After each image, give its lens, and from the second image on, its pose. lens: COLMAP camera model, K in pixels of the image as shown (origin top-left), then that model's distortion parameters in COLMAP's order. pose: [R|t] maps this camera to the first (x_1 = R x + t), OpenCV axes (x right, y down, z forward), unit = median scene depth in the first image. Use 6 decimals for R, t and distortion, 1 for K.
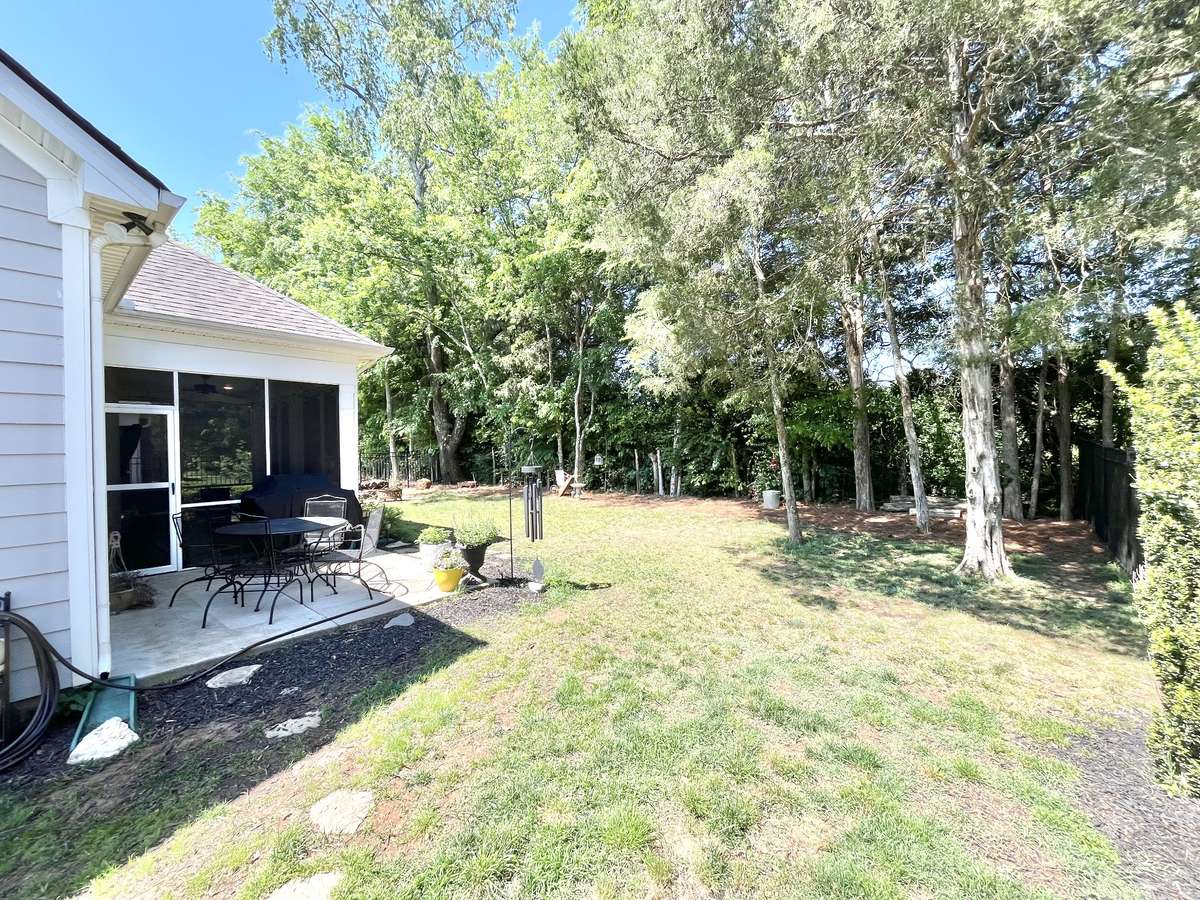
lens RADIAL K [[477.5, 0, 603.6], [0, 477.5, 446.1], [0, 0, 1]] dist [-0.014158, -0.000097]
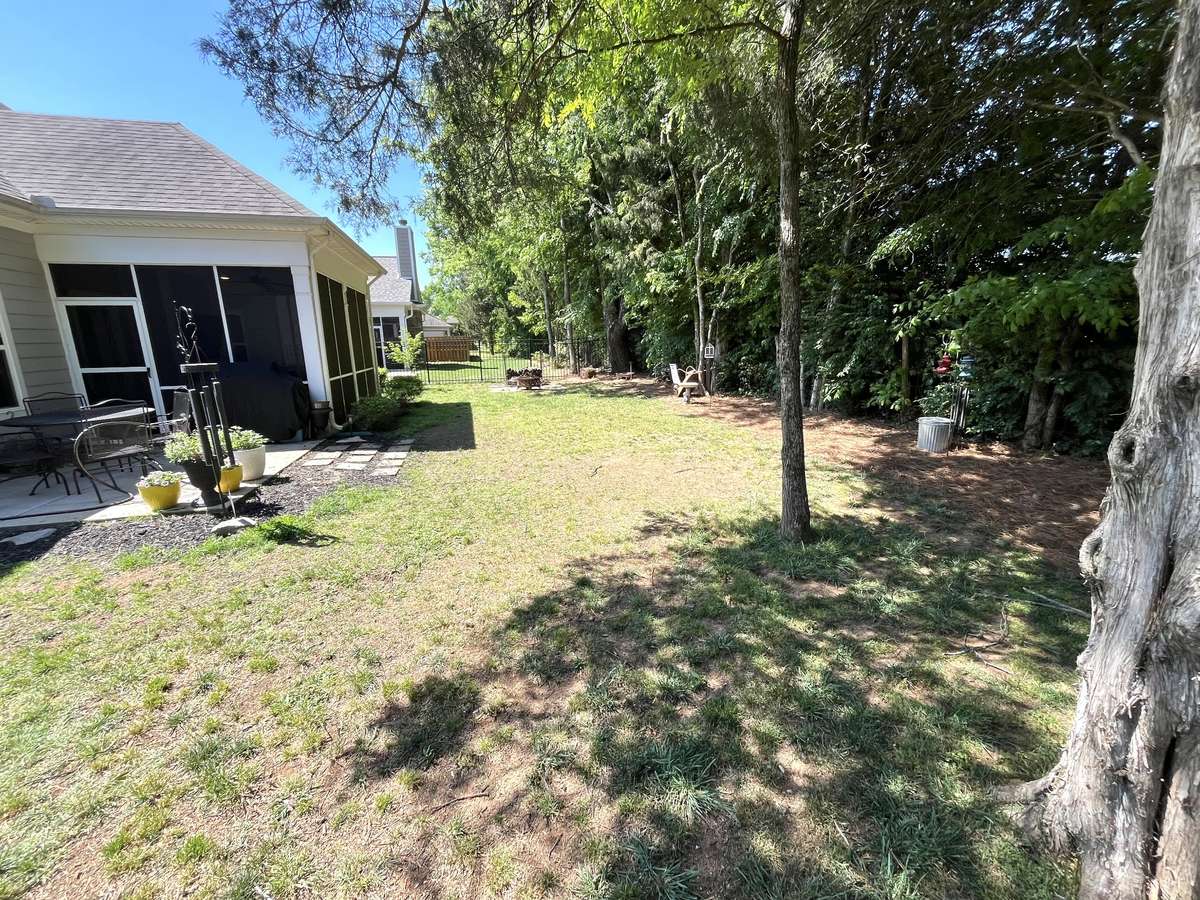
lens RADIAL K [[477.5, 0, 603.6], [0, 477.5, 446.1], [0, 0, 1]] dist [-0.014158, -0.000097]
pose [[0.810879, 0.129367, -0.570735, 0.660517], [0.004090, 0.973984, 0.226582, 0.010288], [0.585199, -0.186065, 0.789254, 0.702460]]
